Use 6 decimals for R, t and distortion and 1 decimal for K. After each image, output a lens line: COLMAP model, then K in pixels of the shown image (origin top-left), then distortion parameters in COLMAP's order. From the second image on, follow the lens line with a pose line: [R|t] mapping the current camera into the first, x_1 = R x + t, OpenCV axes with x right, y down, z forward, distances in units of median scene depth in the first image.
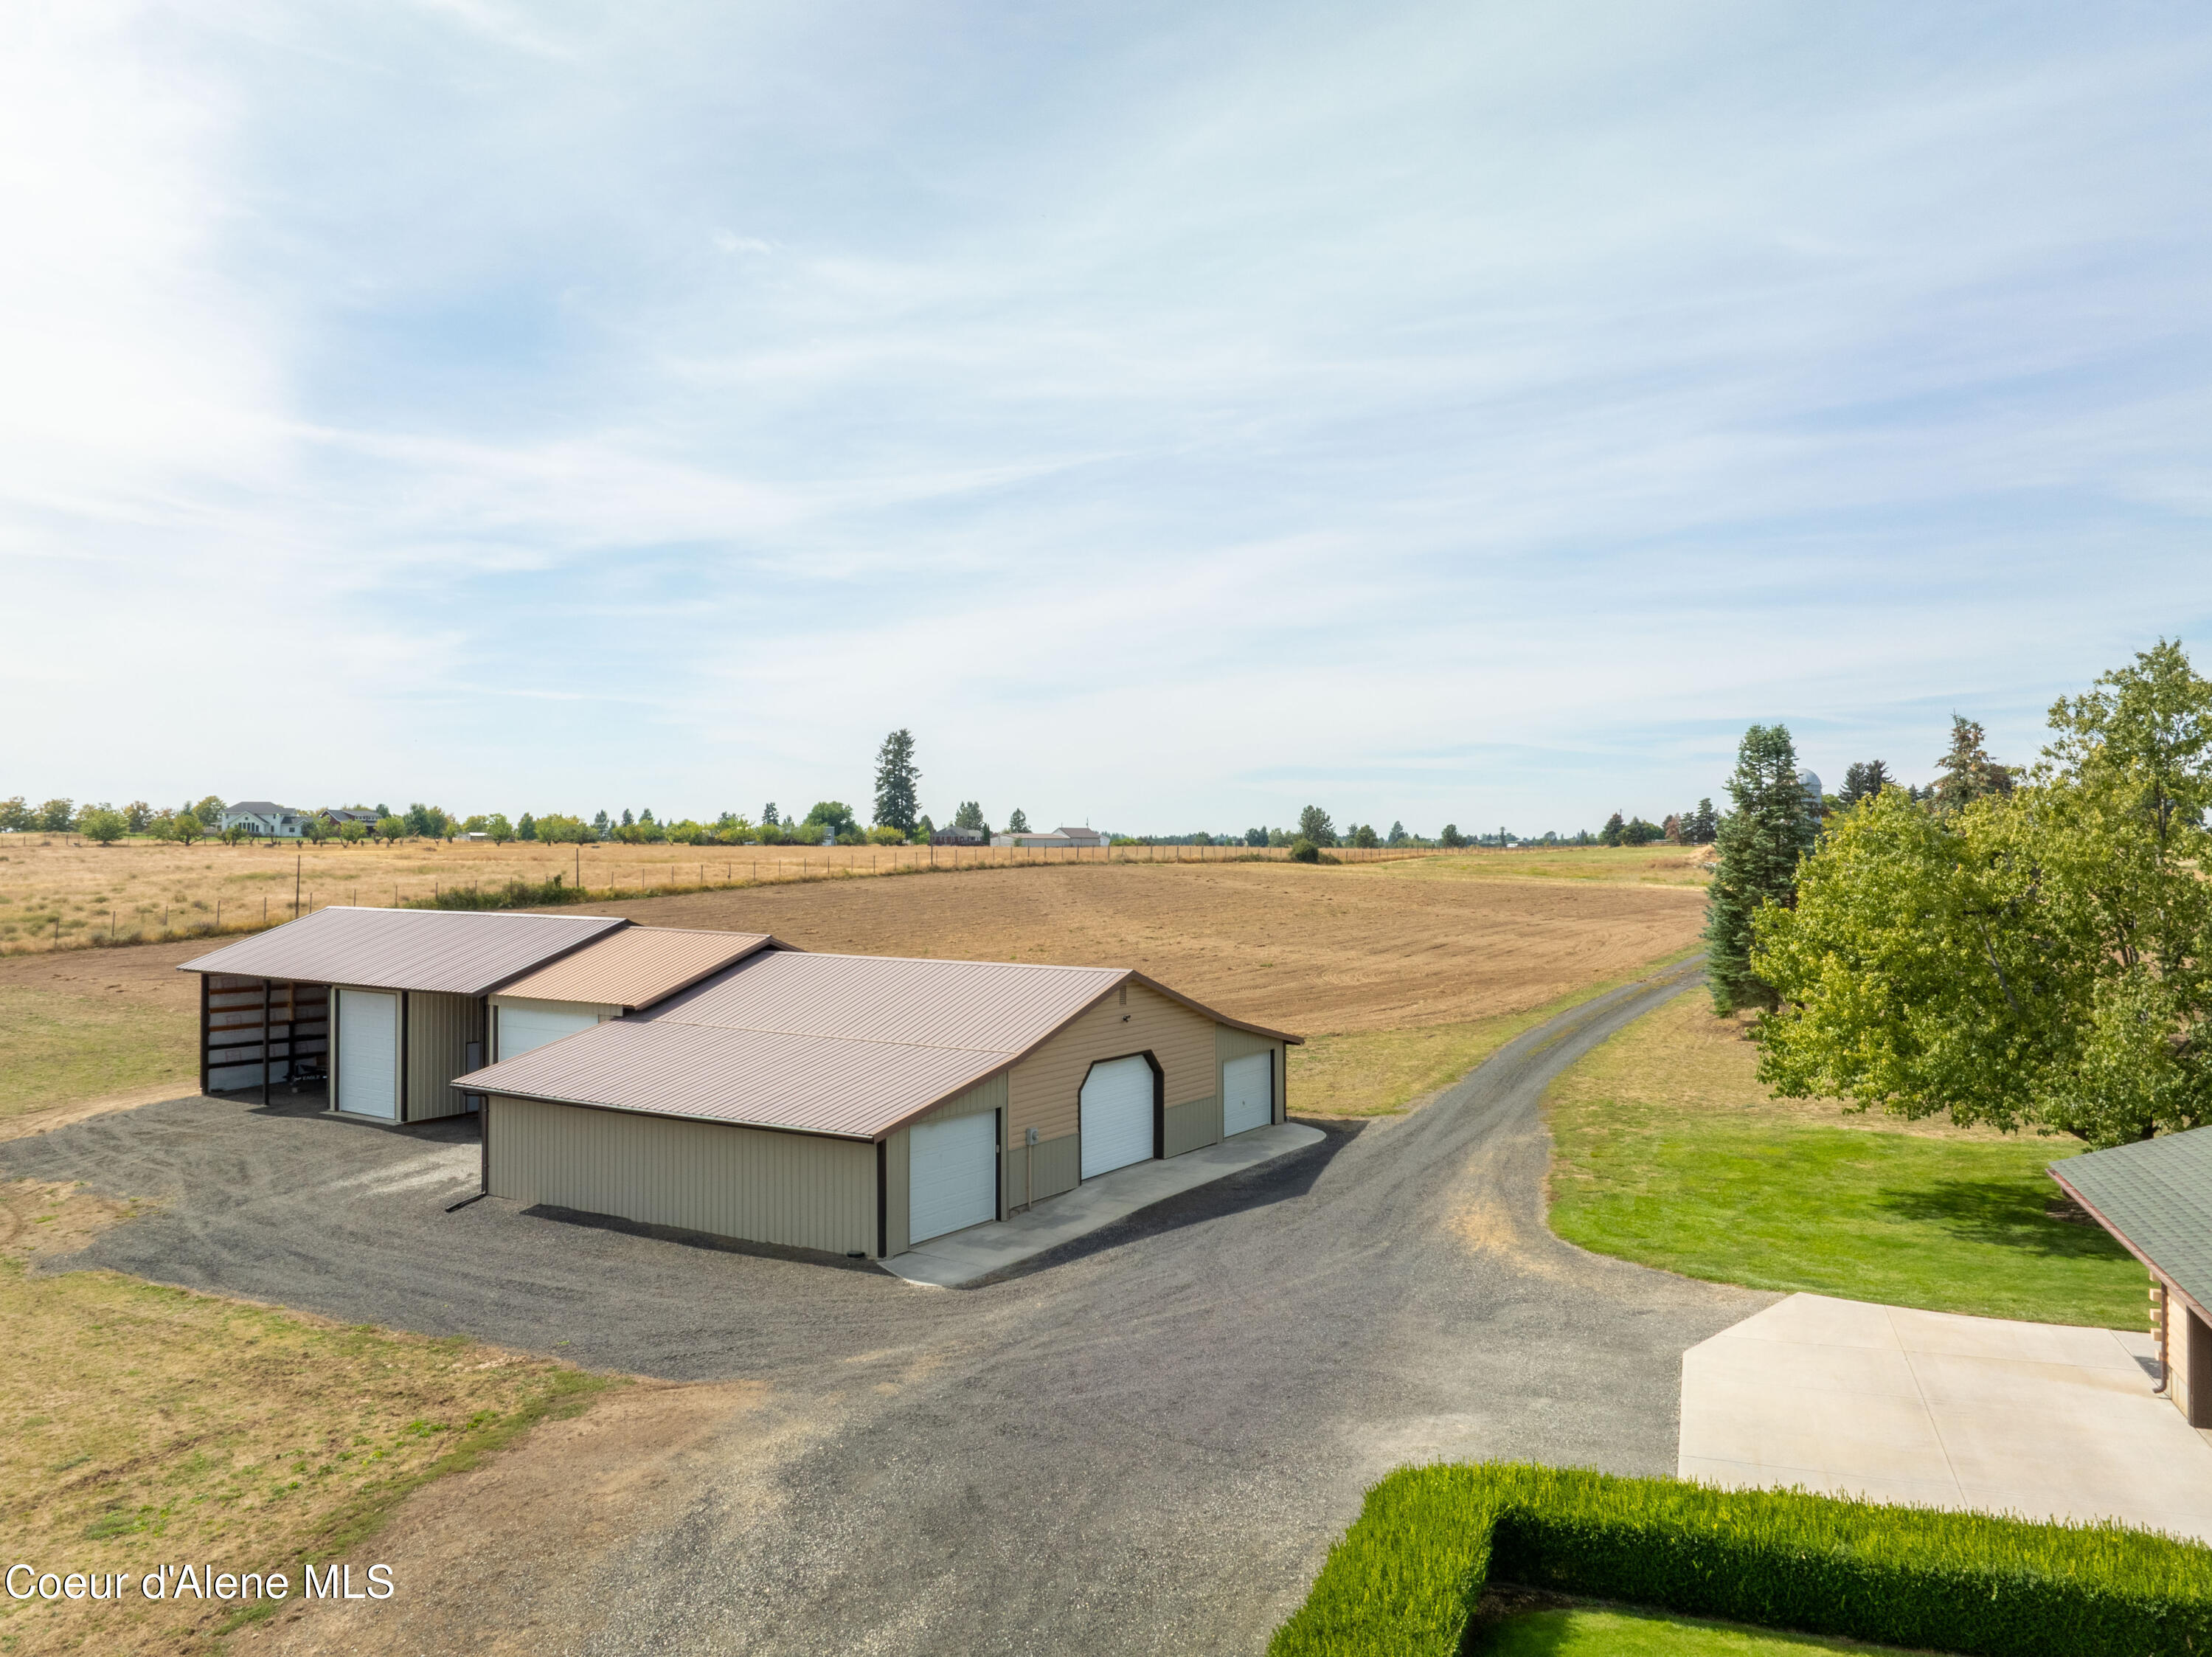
lens RADIAL K [[1613.9, 0, 1109.1], [0, 1613.9, 829.1], [0, 0, 1]] dist [-0.018526, -0.004397]
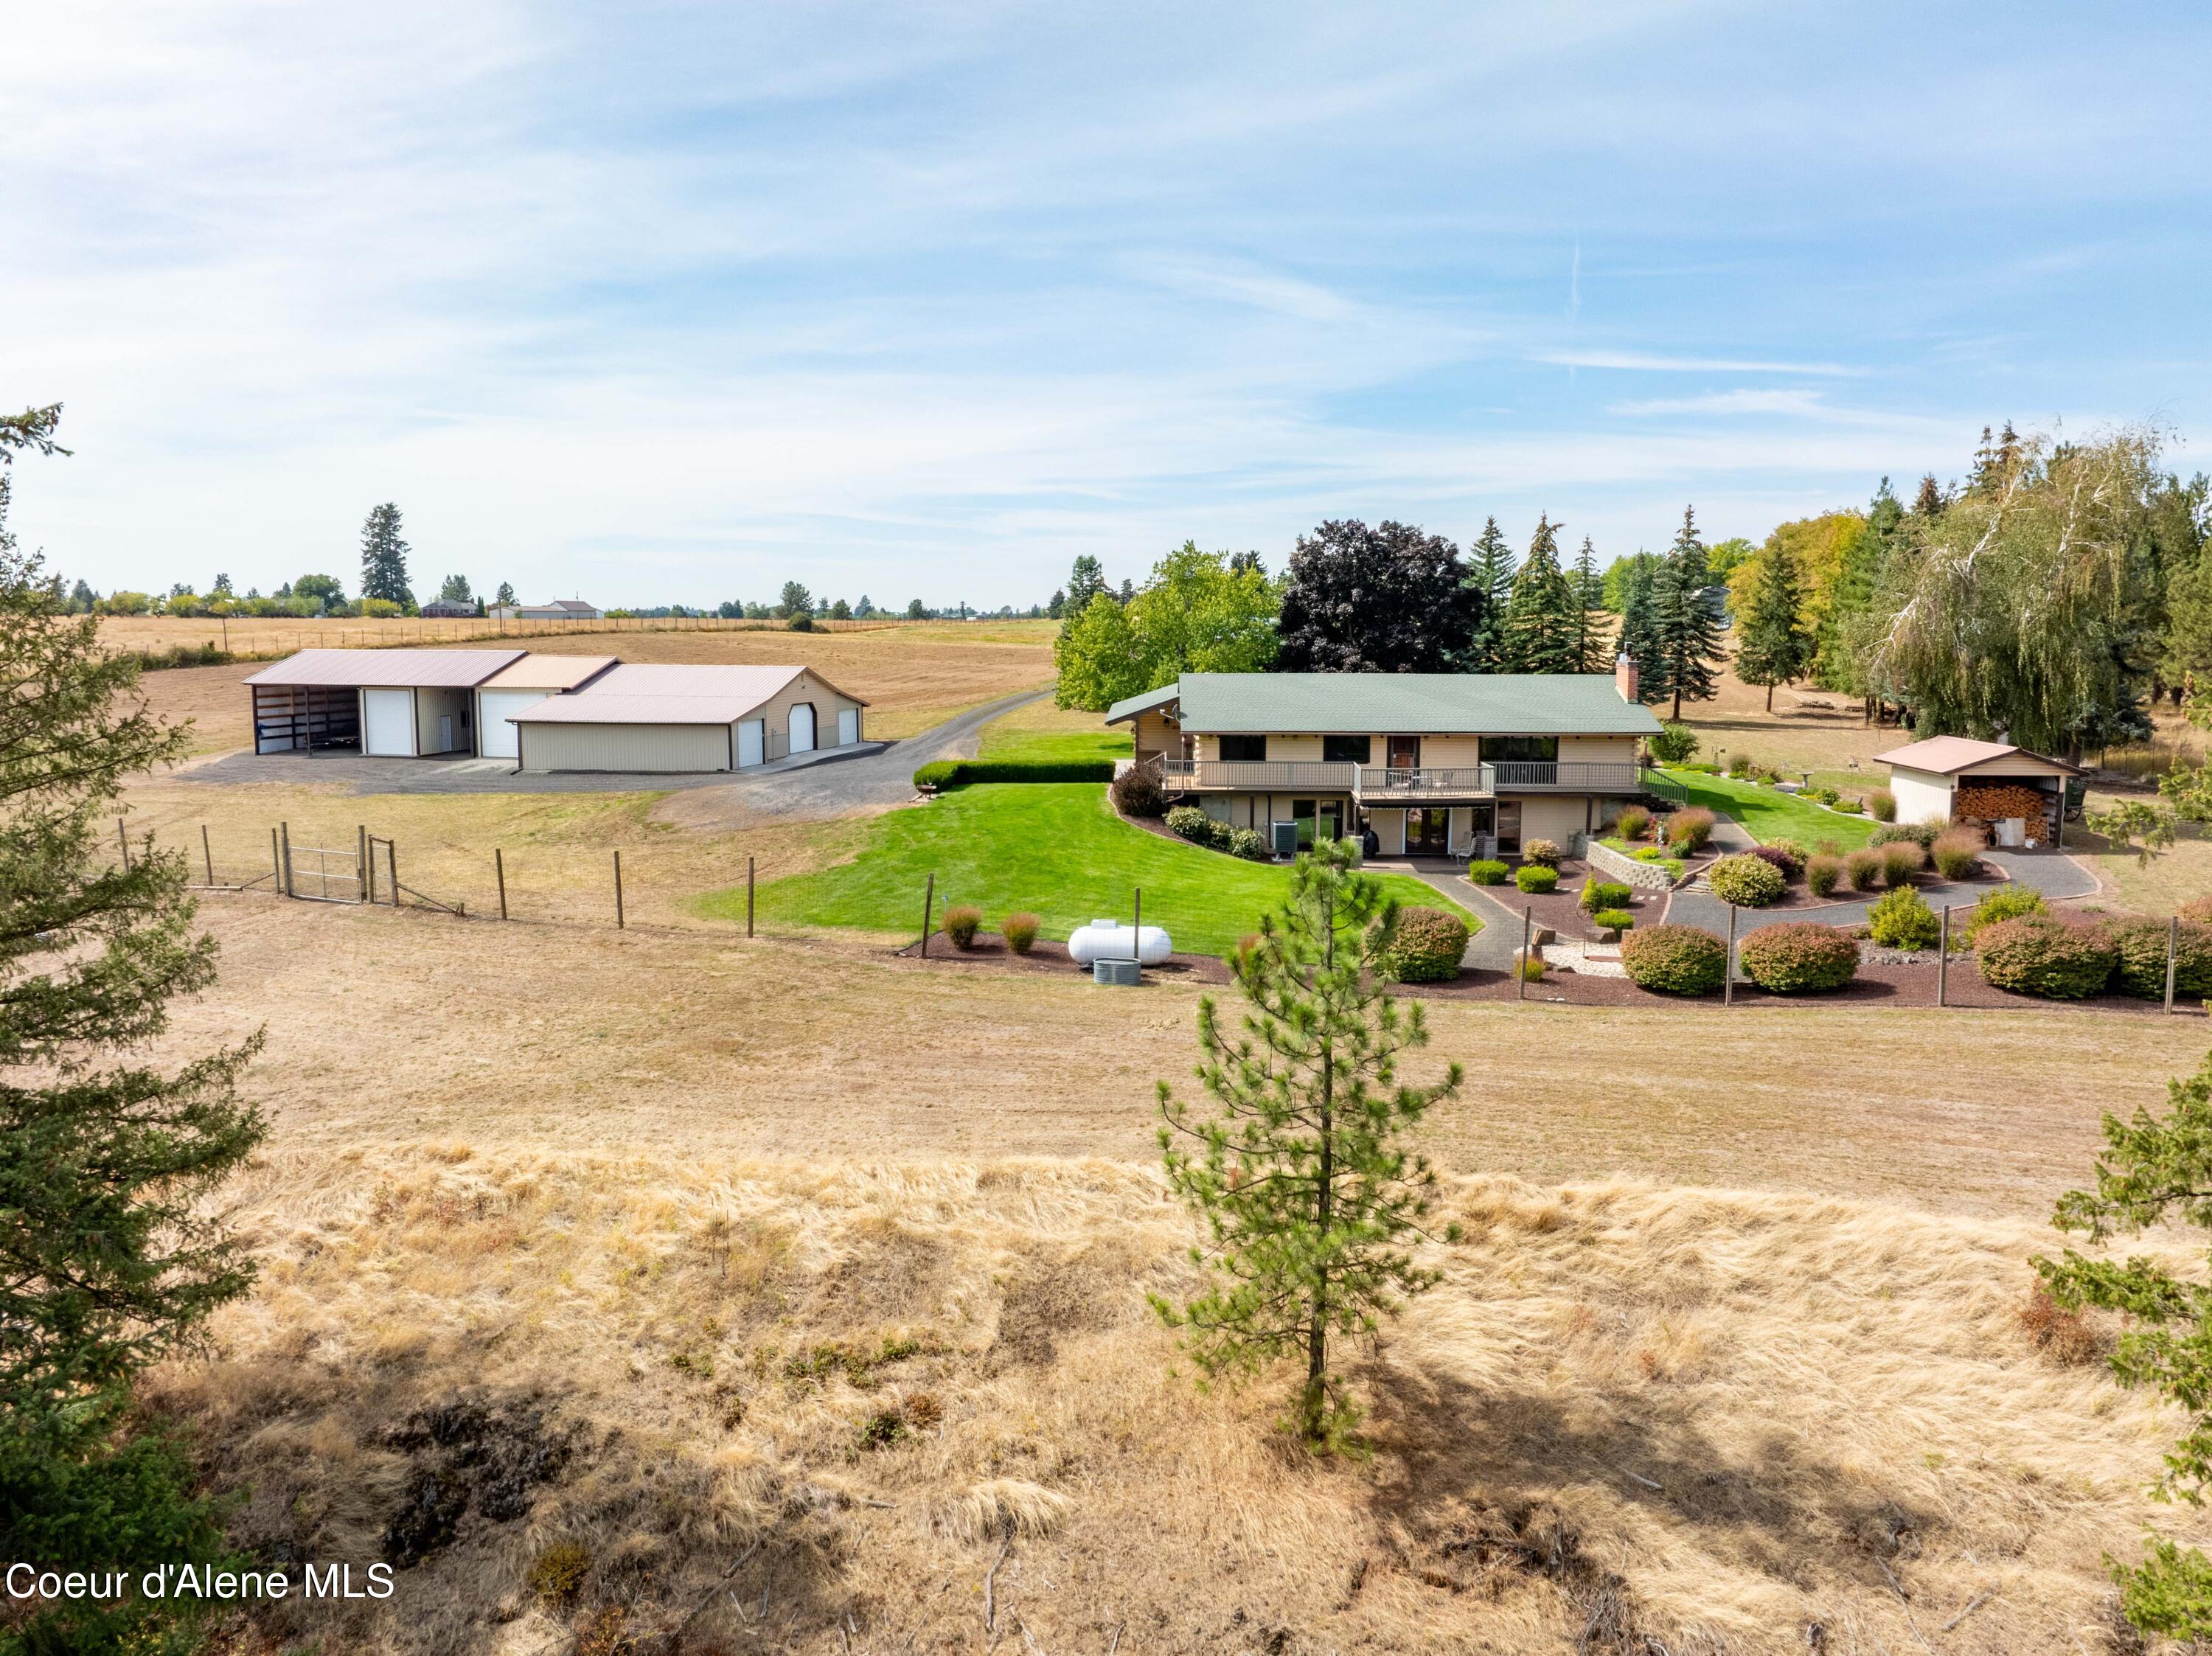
lens RADIAL K [[1613.7, 0, 1109.1], [0, 1613.7, 831.1], [0, 0, 1]] dist [-0.018526, -0.004397]
pose [[0.946383, -0.040399, 0.320509, -0.031156], [-0.005019, 0.990191, 0.139629, -0.000535], [-0.323006, -0.133751, 0.936898, -0.129959]]
